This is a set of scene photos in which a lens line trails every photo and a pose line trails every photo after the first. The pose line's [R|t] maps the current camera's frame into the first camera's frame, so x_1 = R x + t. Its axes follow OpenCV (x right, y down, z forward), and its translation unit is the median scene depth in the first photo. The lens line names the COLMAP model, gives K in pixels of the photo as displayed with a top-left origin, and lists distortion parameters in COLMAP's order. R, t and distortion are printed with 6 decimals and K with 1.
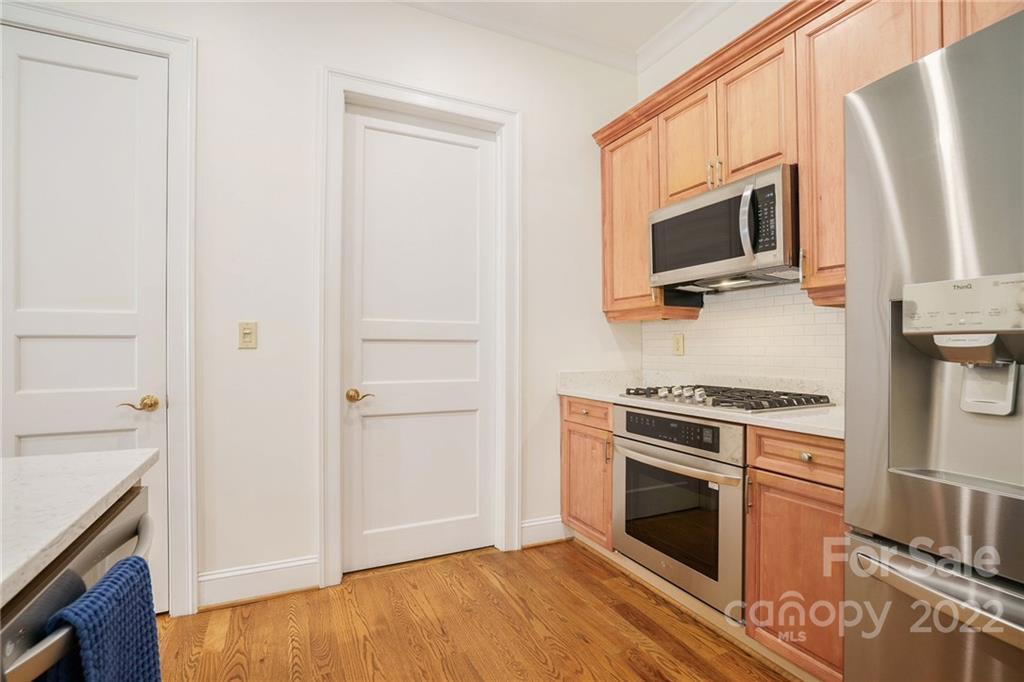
lens RADIAL K [[476.4, 0, 495.1], [0, 476.4, 344.5], [0, 0, 1]] dist [-0.010114, -0.000022]
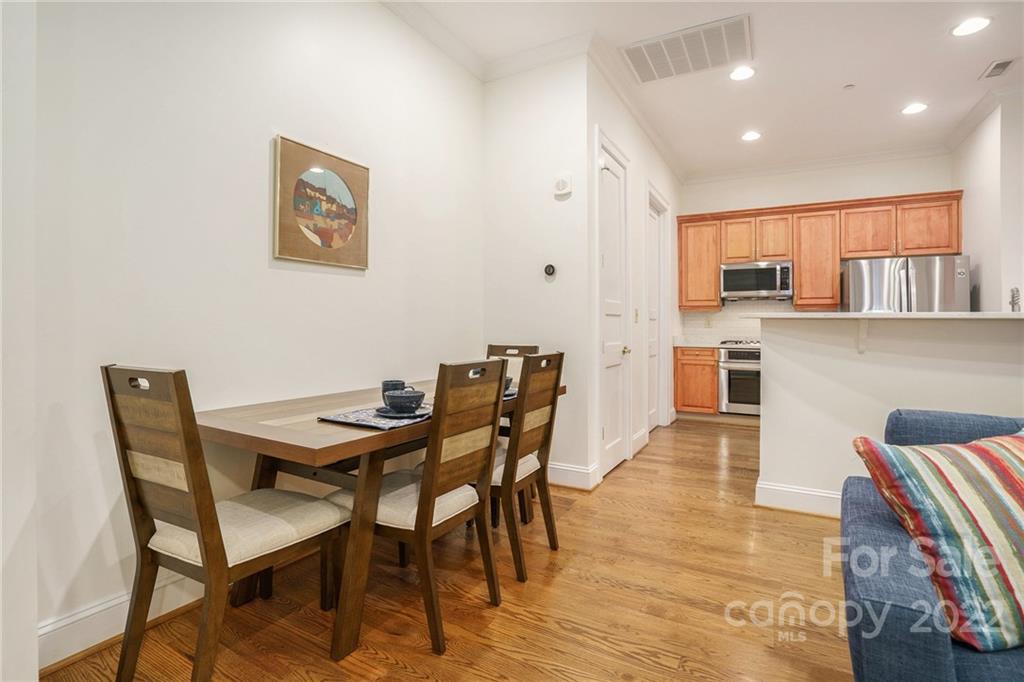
lens RADIAL K [[479.5, 0, 511.6], [0, 479.5, 328.8], [0, 0, 1]] dist [-0.002386, -0.000149]
pose [[0.801573, 0.001086, 0.597896, -2.271288], [-0.011245, 0.999849, 0.013260, 0.013607], [-0.597791, -0.017352, 0.801464, -0.292229]]
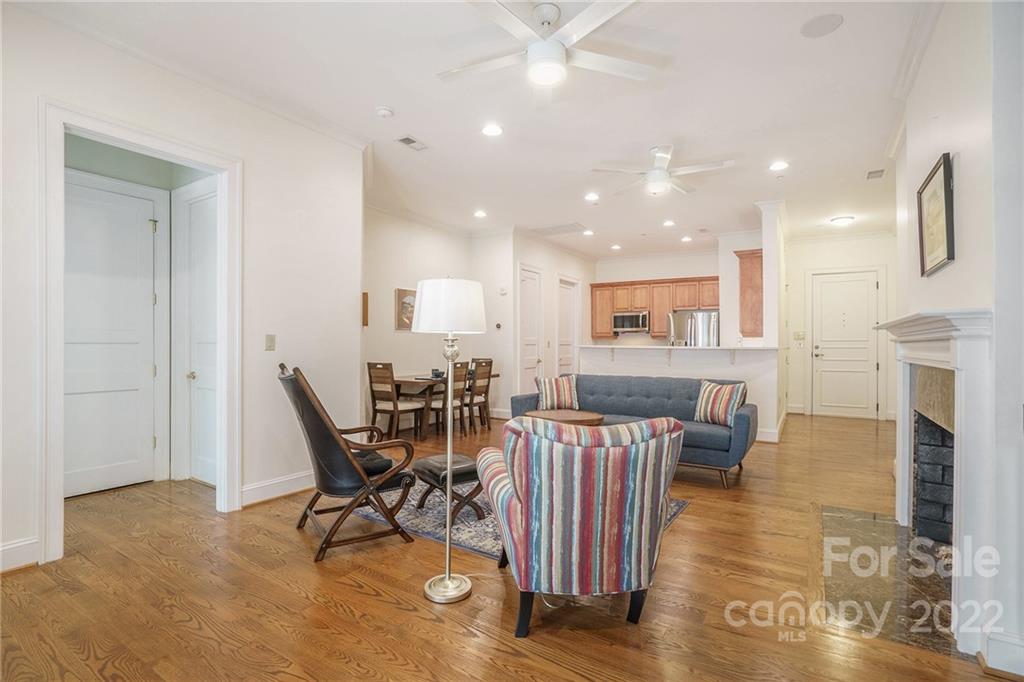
lens RADIAL K [[476.4, 0, 495.1], [0, 476.4, 344.5], [0, 0, 1]] dist [-0.010114, -0.000022]
pose [[0.846150, -0.001653, 0.532943, -3.237343], [-0.005137, 0.999923, 0.011257, -0.062379], [-0.532920, -0.012262, 0.846076, -2.269211]]
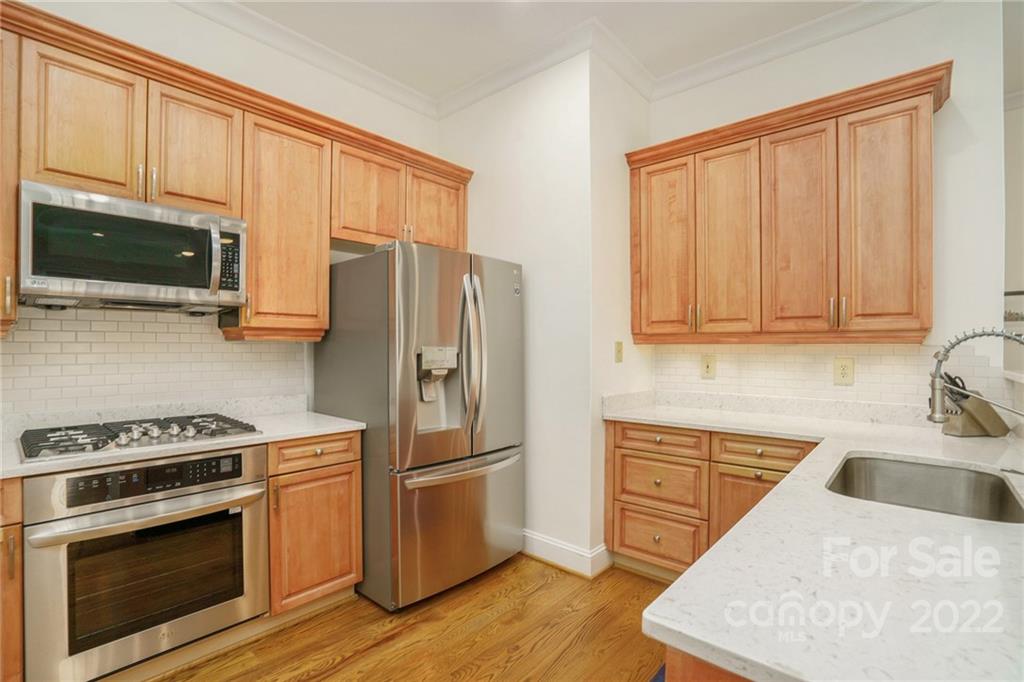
lens RADIAL K [[504.5, 0, 512.0], [0, 504.5, 341.0], [0, 0, 1]] dist [-0.001185, 0.000630]
pose [[-0.404606, 0.002279, 0.914488, -0.744053], [-0.015415, 0.999838, -0.009312, -0.071040], [-0.914361, -0.017864, -0.404506, 0.815008]]
